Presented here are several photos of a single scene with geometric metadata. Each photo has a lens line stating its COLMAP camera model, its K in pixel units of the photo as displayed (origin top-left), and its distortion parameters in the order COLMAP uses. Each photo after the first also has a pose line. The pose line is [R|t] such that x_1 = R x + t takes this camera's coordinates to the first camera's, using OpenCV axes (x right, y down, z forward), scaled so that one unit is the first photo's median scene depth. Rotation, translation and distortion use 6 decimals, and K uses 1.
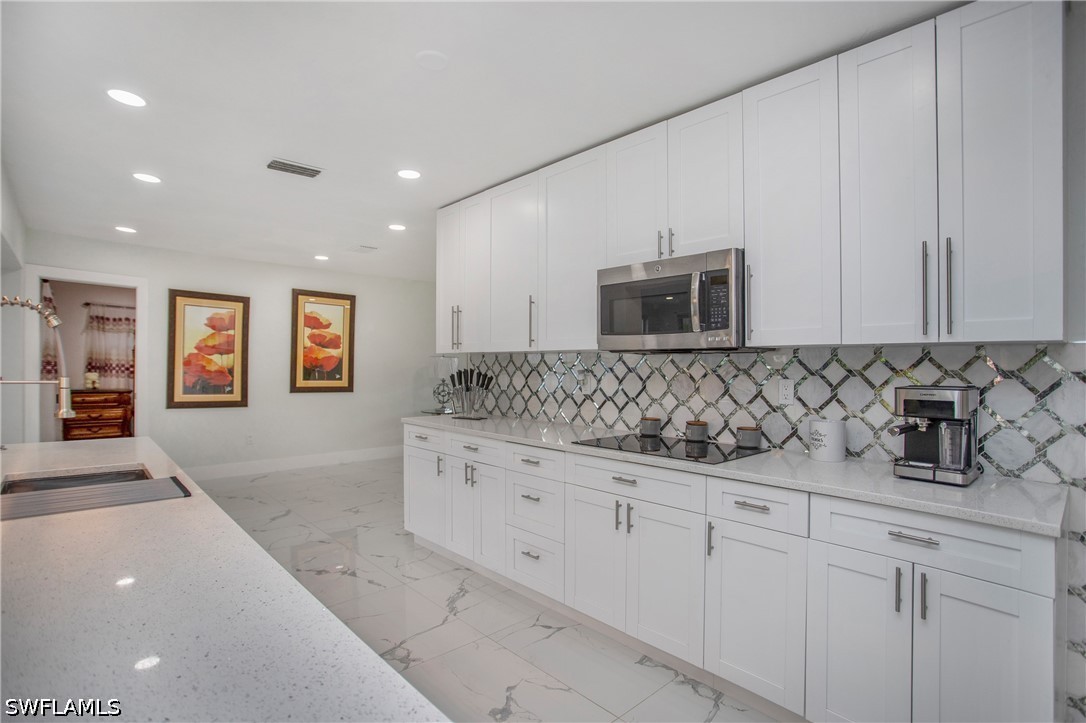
lens RADIAL K [[536.6, 0, 548.8], [0, 536.6, 367.4], [0, 0, 1]] dist [-0.068961, 0.071968]
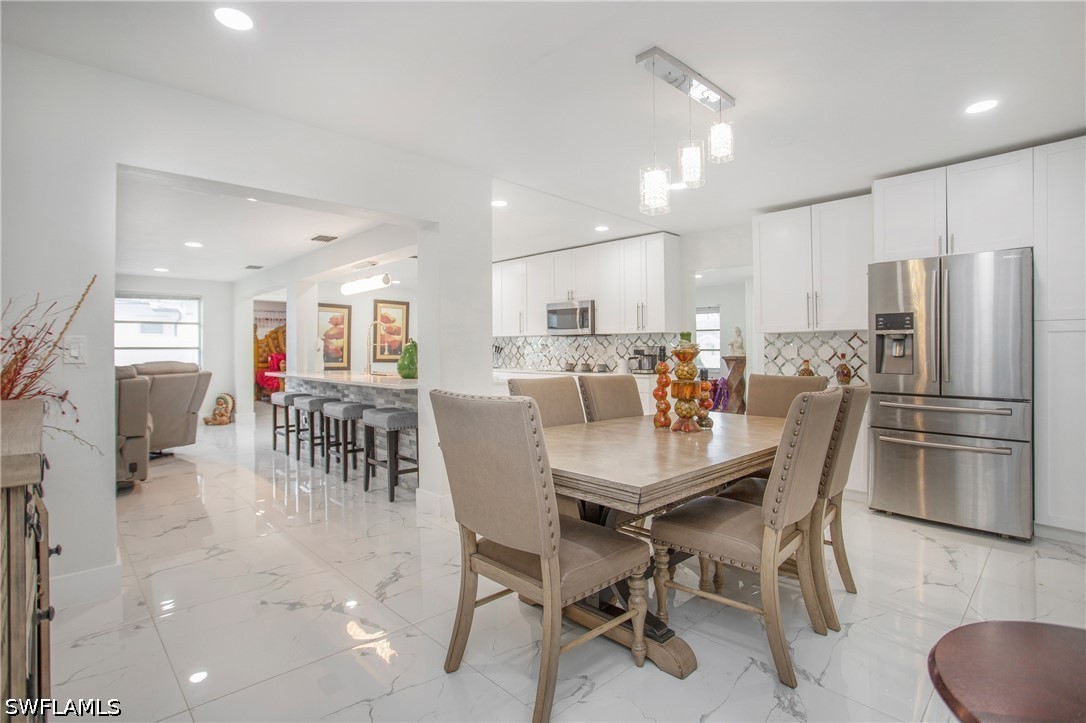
lens RADIAL K [[535.5, 0, 548.6], [0, 535.5, 351.8], [0, 0, 1]] dist [0.001377, -0.021094]
pose [[0.999726, -0.008838, 0.021669, 0.033341], [0.008823, 0.999961, 0.000777, 0.029924], [-0.021675, -0.000585, 0.999765, -1.090046]]
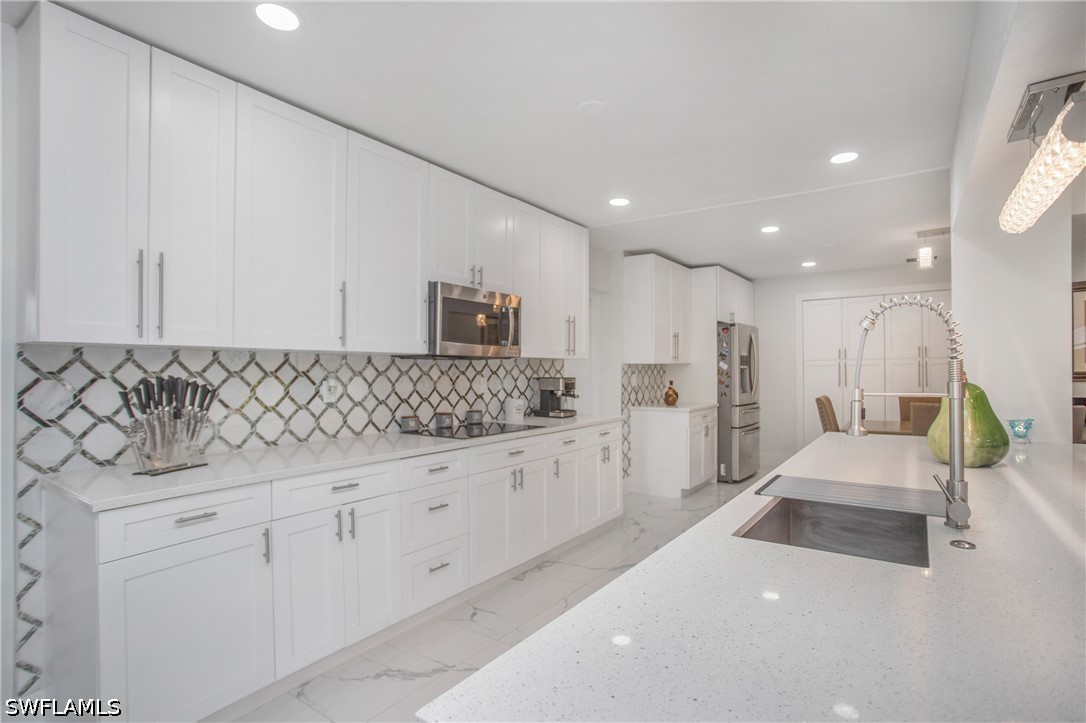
lens RADIAL K [[519.1, 0, 554.8], [0, 519.1, 364.4], [0, 0, 1]] dist [-0.004238, -0.001146]
pose [[-0.203555, 0.002961, 0.979059, -0.706680], [0.001413, 0.999995, -0.002730, -0.006960], [-0.979062, 0.000827, -0.203558, 0.701657]]
